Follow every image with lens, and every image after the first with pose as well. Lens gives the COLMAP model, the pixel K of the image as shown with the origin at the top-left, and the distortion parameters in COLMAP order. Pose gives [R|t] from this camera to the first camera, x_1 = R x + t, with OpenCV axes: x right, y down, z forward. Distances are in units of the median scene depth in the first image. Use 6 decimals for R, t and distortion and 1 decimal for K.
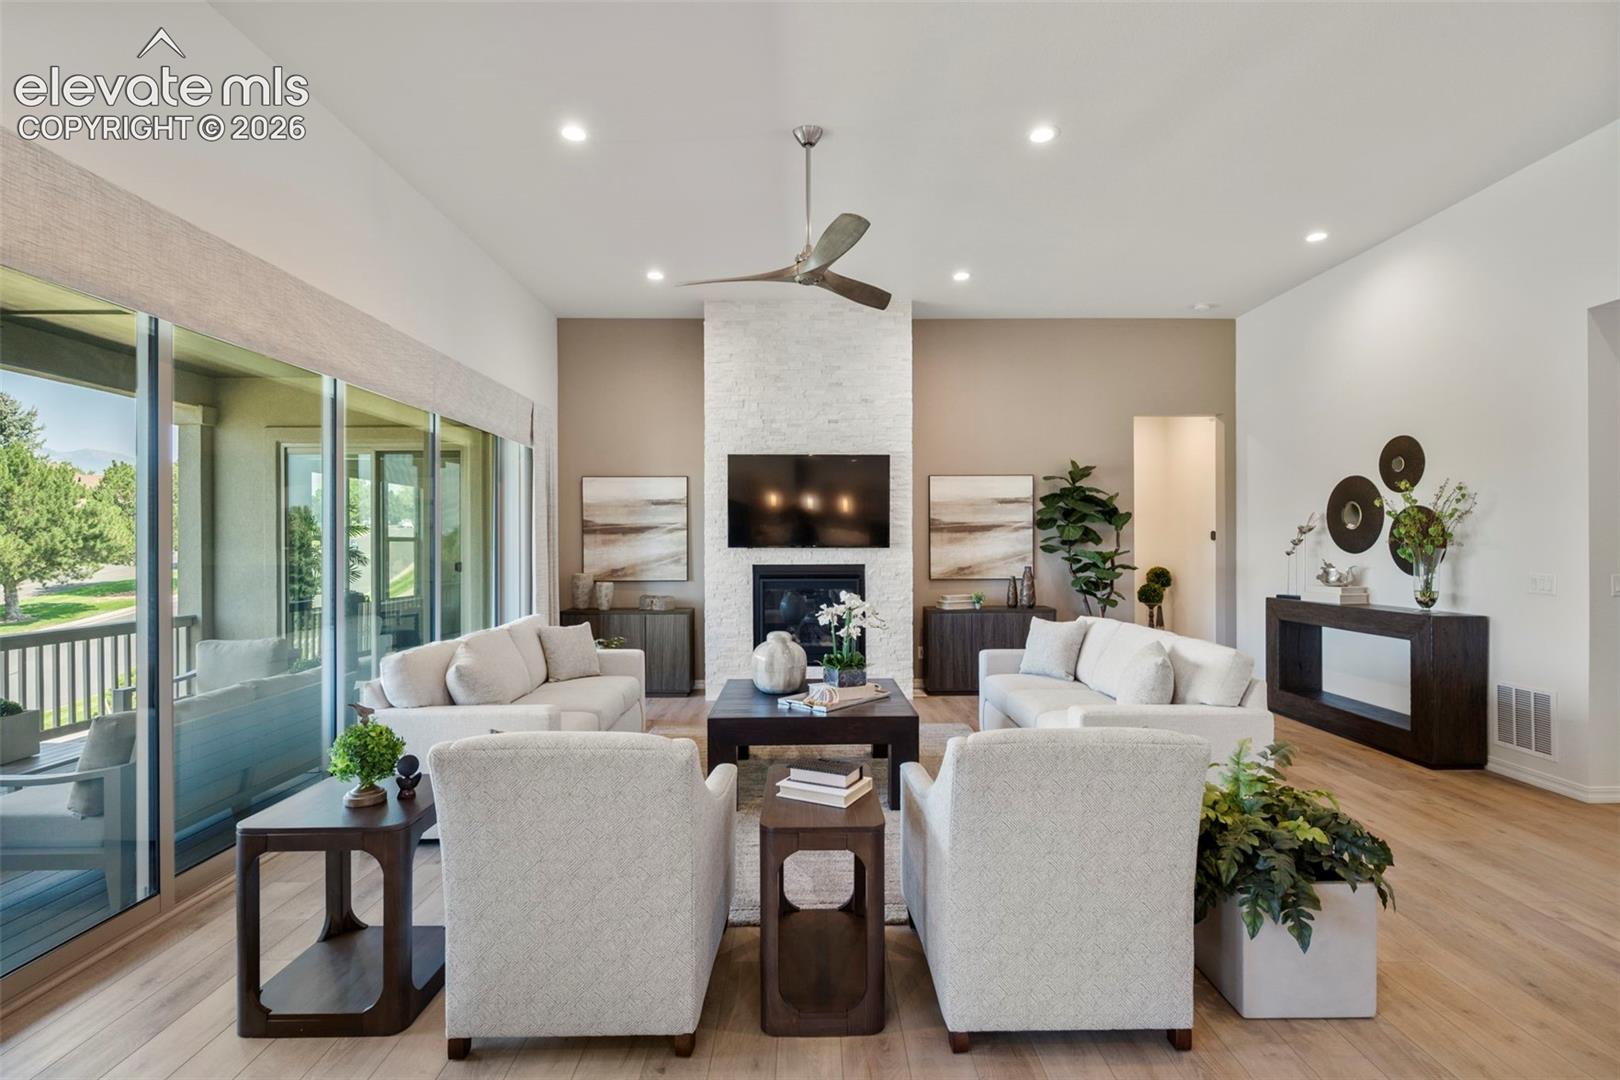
lens RADIAL K [[761.1, 0, 813.3], [0, 761.1, 547.6], [0, 0, 1]] dist [0.003241, 0.000008]
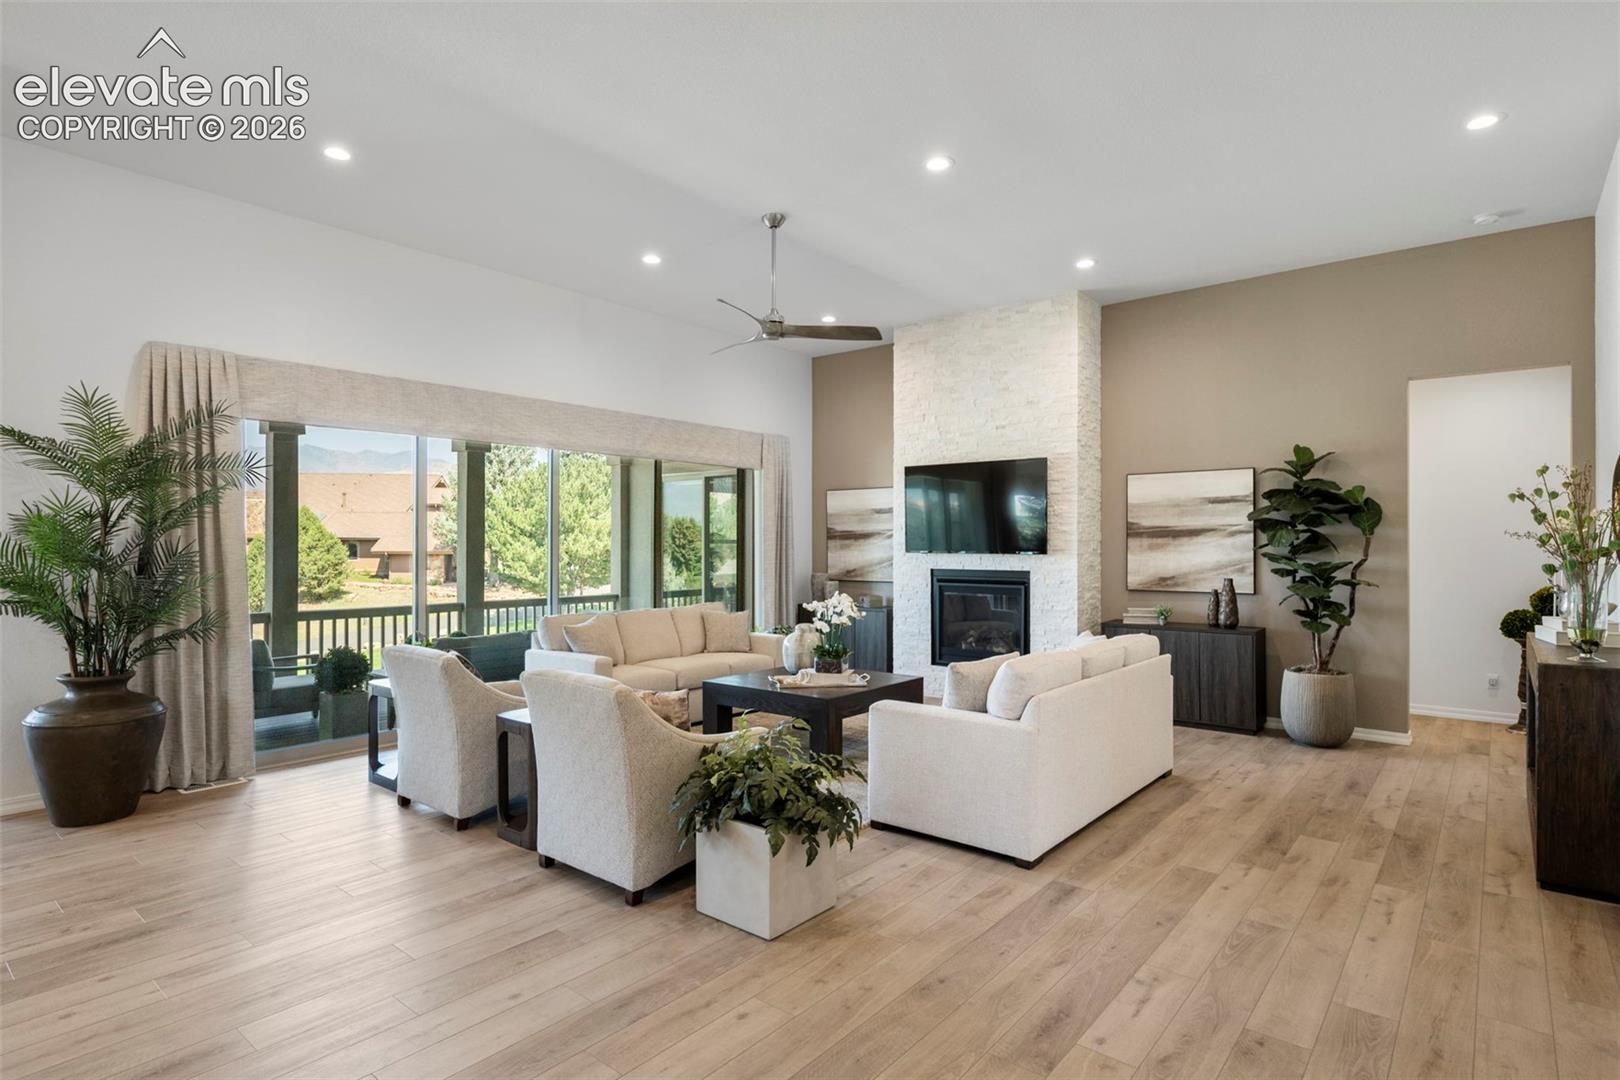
lens RADIAL K [[837.5, 0, 810.0], [0, 837.5, 540.0], [0, 0, 1]] dist [-0.005147, -0.000502]
pose [[0.758593, -0.000261, -0.651565, 0.534580], [-0.009316, 0.999893, -0.011246, -0.002780], [0.651499, 0.014601, 0.758509, 0.007429]]
